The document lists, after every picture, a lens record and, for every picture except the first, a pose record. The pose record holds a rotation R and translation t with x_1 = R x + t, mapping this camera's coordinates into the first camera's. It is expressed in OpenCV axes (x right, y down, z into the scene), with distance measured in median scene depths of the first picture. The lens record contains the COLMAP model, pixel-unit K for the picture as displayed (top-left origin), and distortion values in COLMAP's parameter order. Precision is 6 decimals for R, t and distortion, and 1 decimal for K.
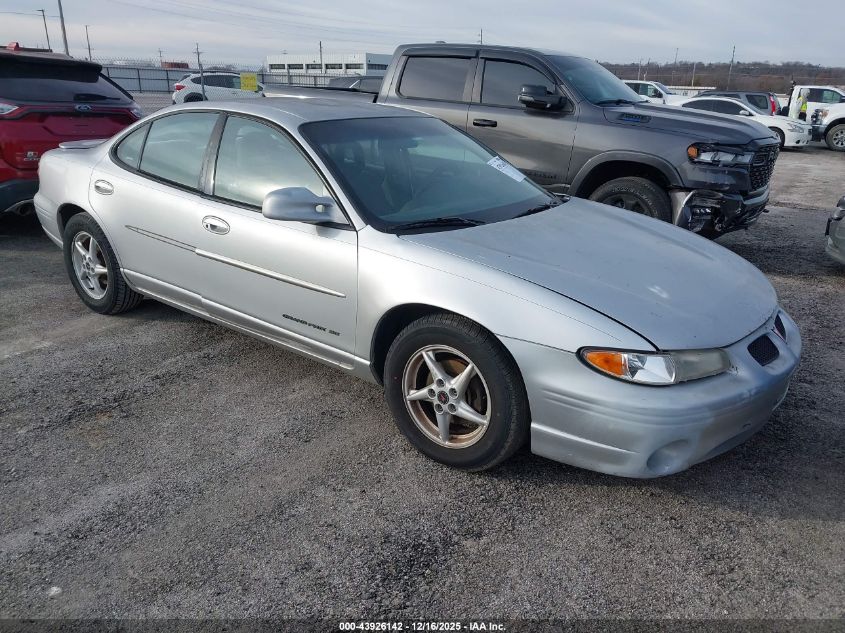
lens RADIAL K [[659.5, 0, 416.1], [0, 659.5, 315.7], [0, 0, 1]] dist [0.005438, 0.002217]
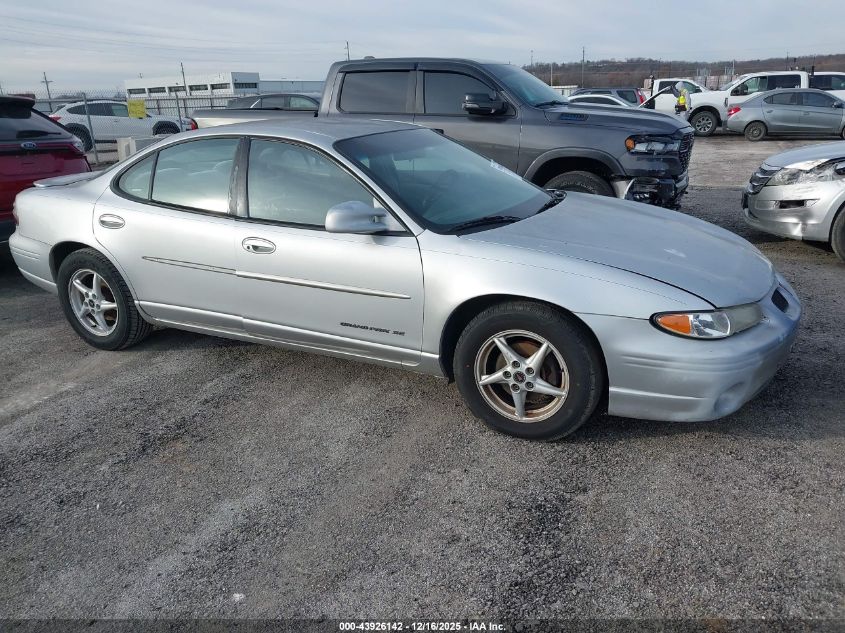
lens RADIAL K [[659.5, 0, 416.1], [0, 659.5, 315.7], [0, 0, 1]] dist [0.005438, 0.002217]
pose [[0.981639, -0.113358, 0.153410, -0.244347], [0.115829, 0.993243, -0.007238, 0.008277], [-0.151553, 0.024874, 0.988136, -0.058177]]
